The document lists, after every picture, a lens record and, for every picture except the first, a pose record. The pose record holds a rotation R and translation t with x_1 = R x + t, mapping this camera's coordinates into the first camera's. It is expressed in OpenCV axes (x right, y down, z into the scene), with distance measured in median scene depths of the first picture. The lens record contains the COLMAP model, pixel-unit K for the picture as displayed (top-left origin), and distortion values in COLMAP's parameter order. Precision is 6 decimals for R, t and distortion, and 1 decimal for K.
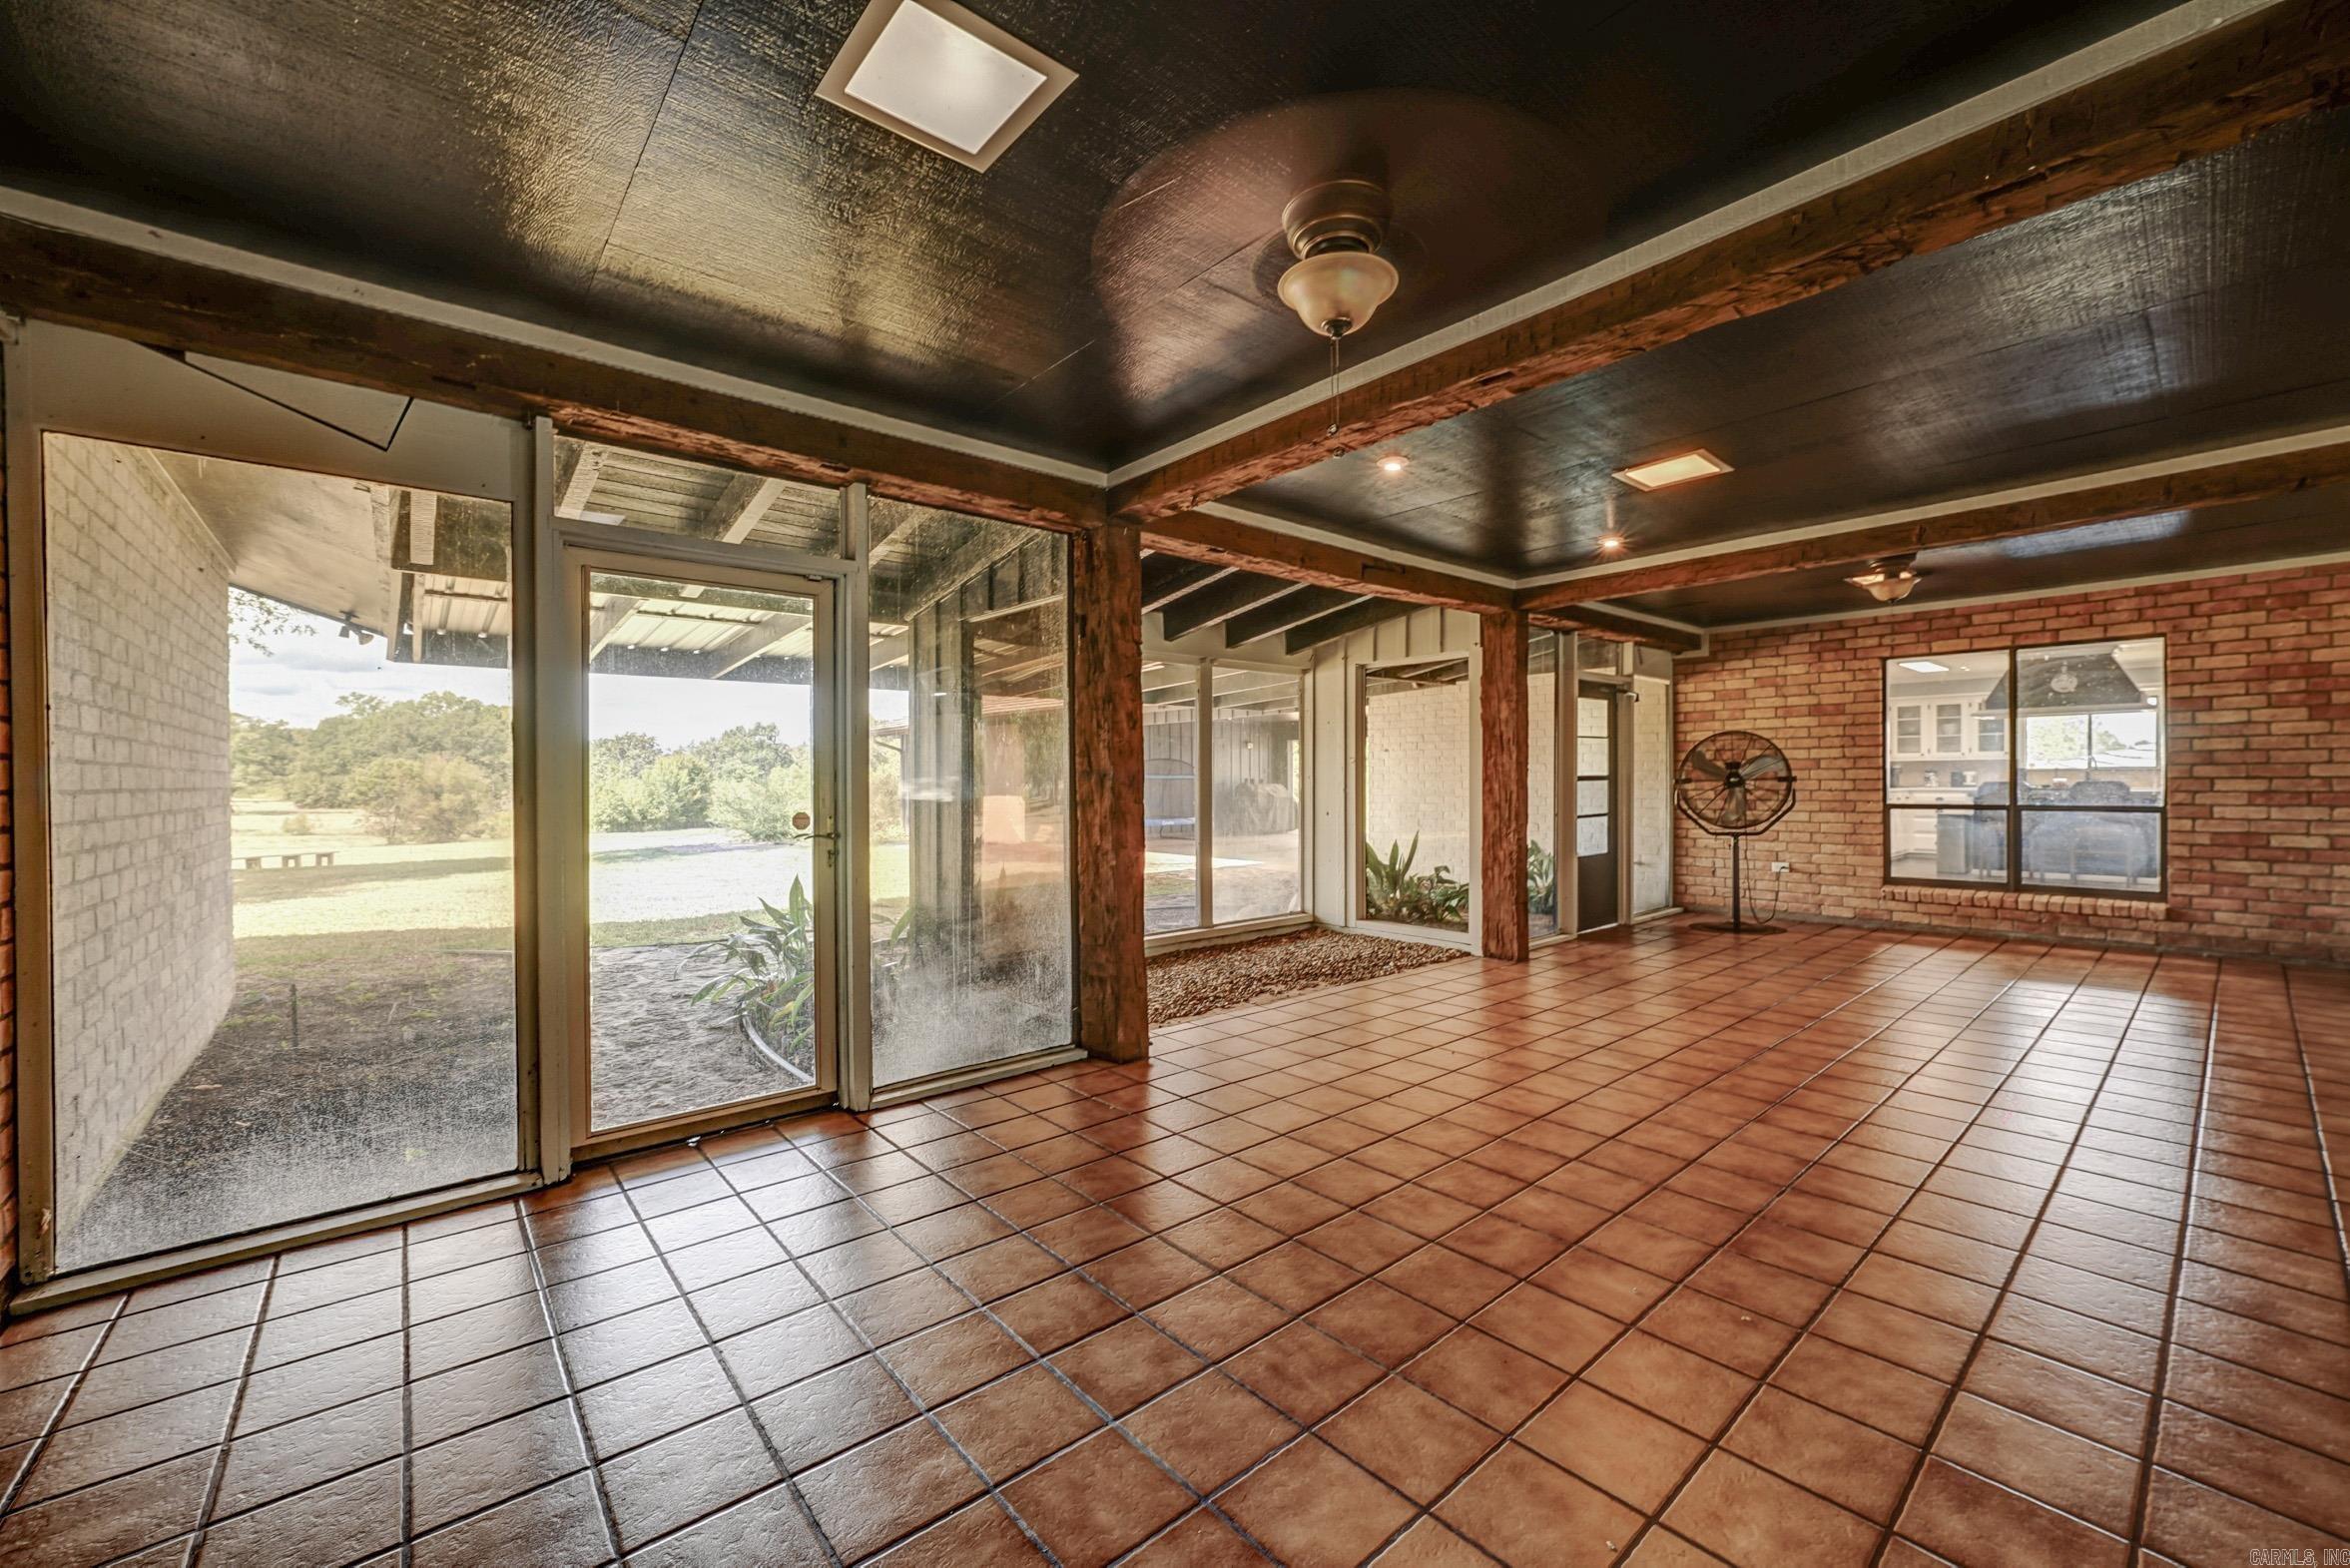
lens RADIAL K [[912.1, 0, 1165.0], [0, 912.1, 786.6], [0, 0, 1]] dist [-0.014490, -0.000138]
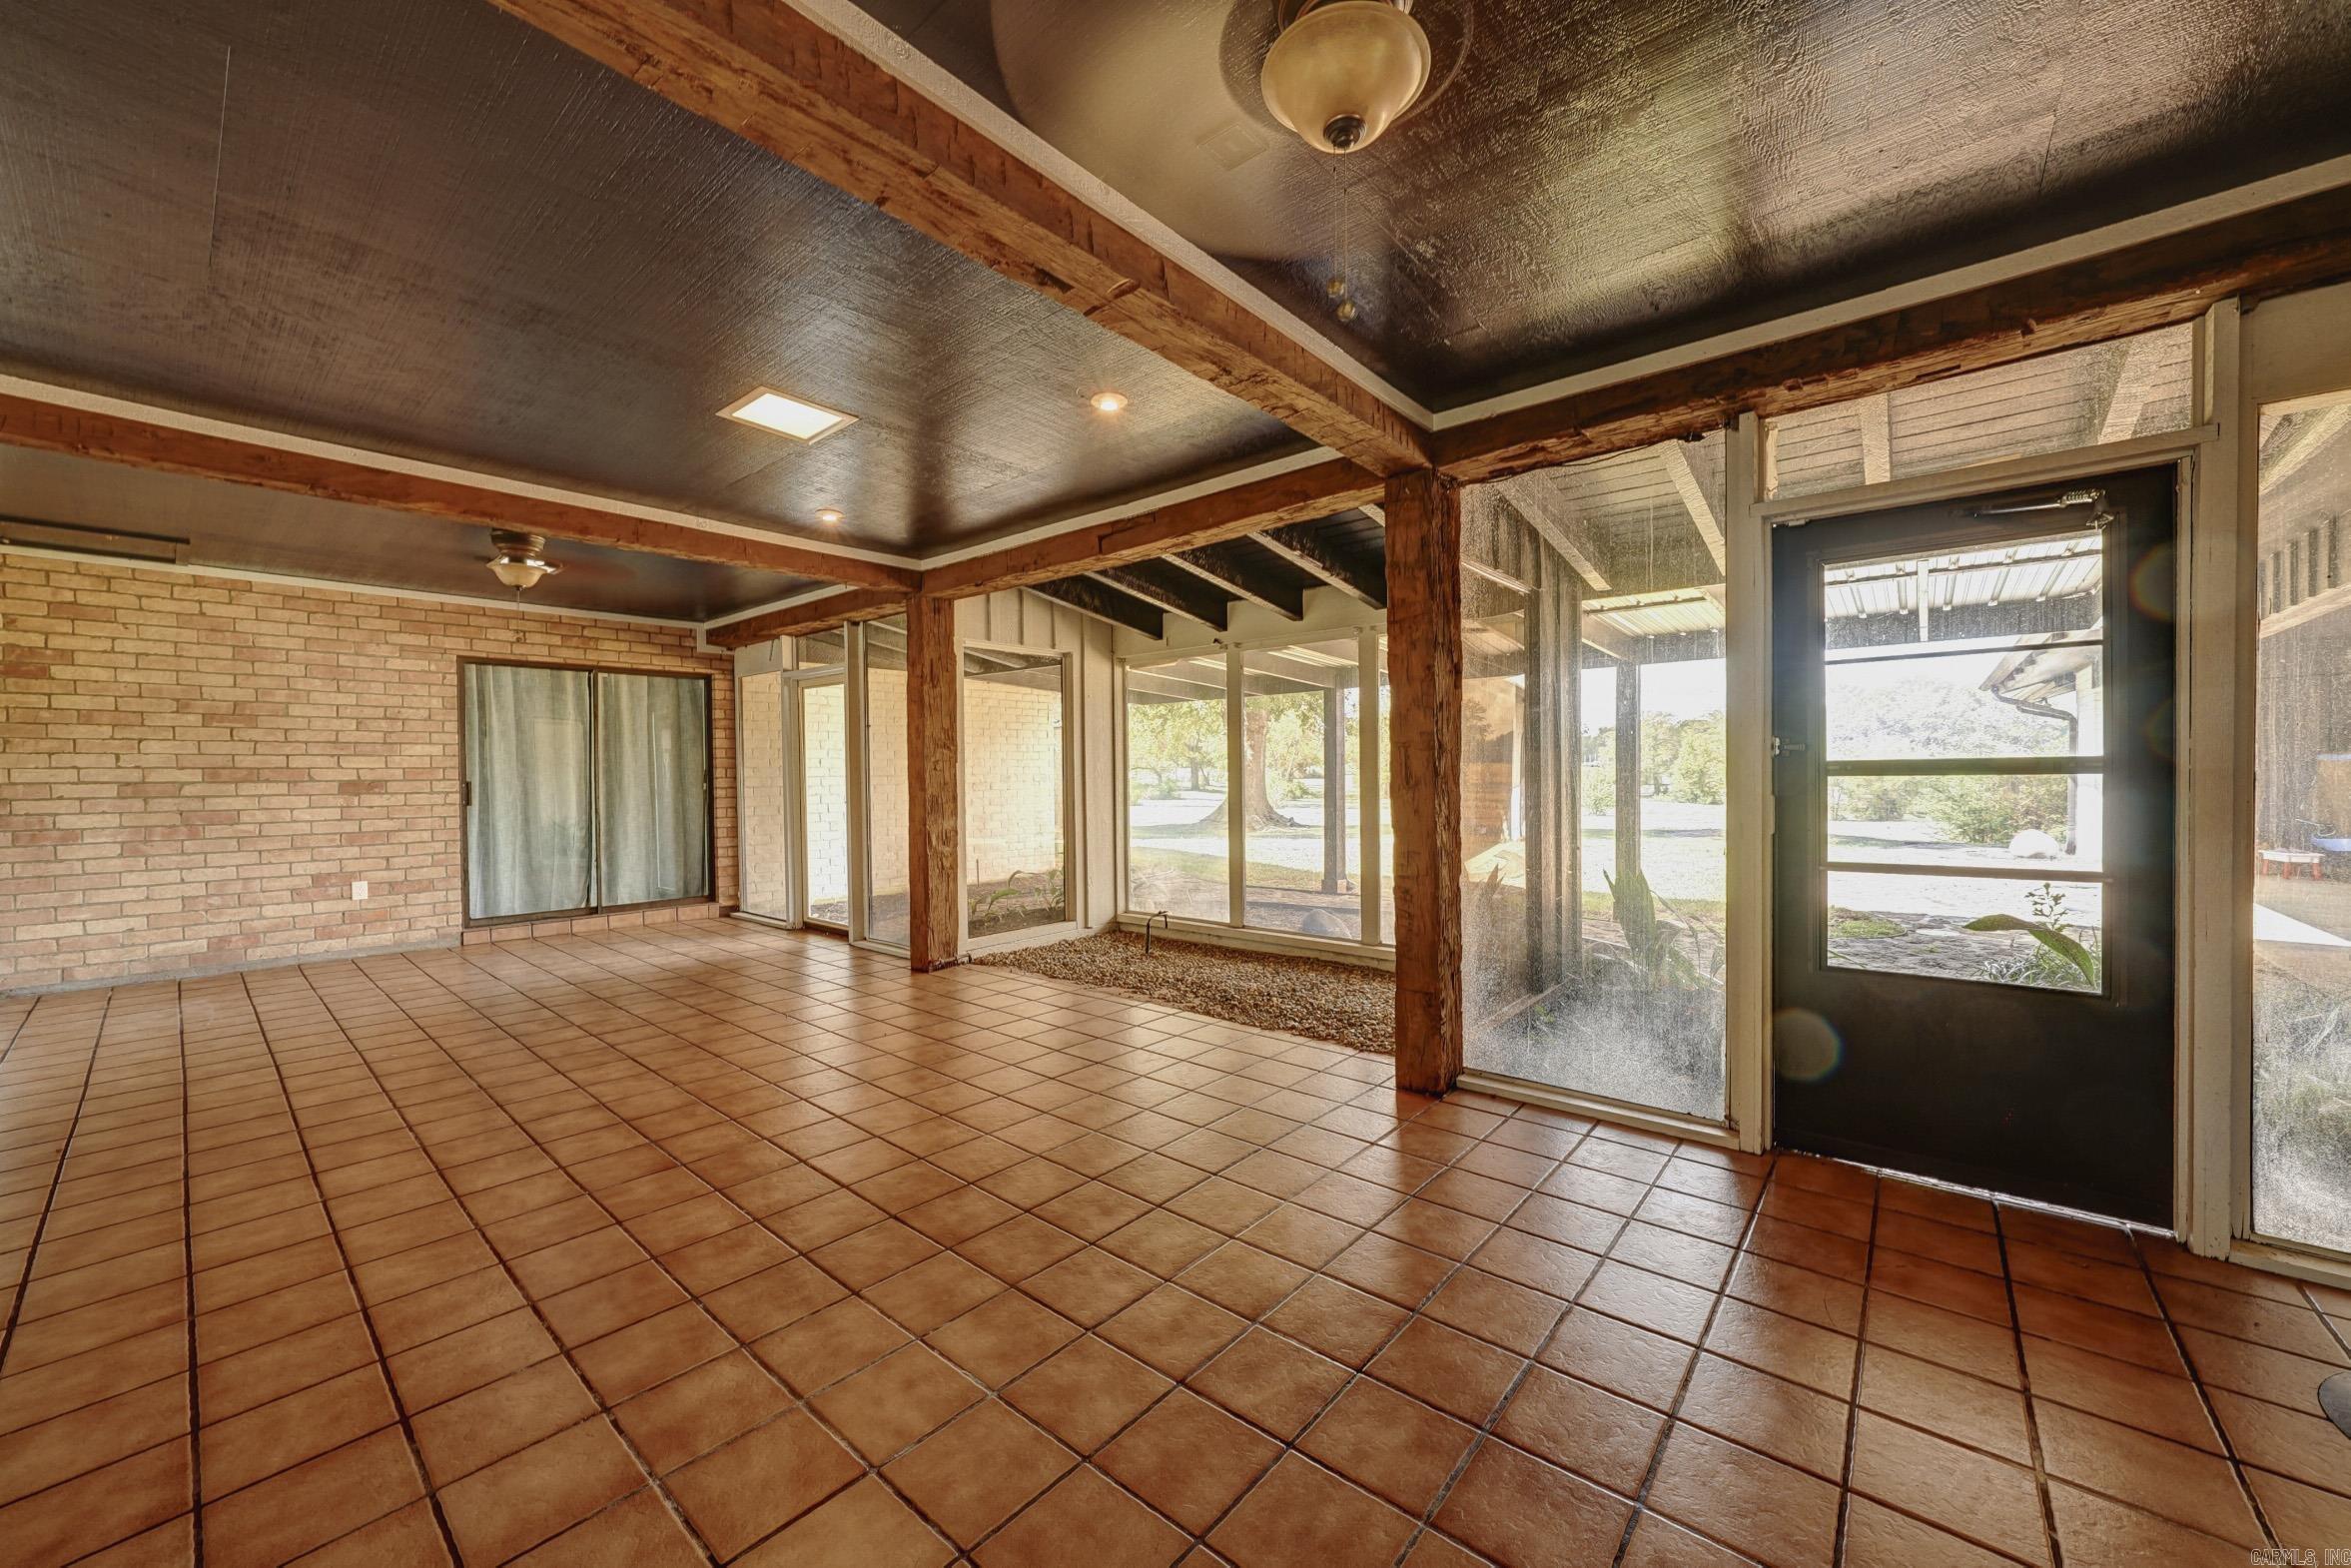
lens RADIAL K [[879.1, 0, 1165.0], [0, 879.1, 785.7], [0, 0, 1]] dist [0.000395, 0.000063]
pose [[0.153112, 0.014633, -0.988101, 0.216208], [0.005942, 0.999859, 0.015727, -0.001967], [0.988191, -0.008279, 0.153003, 0.183662]]
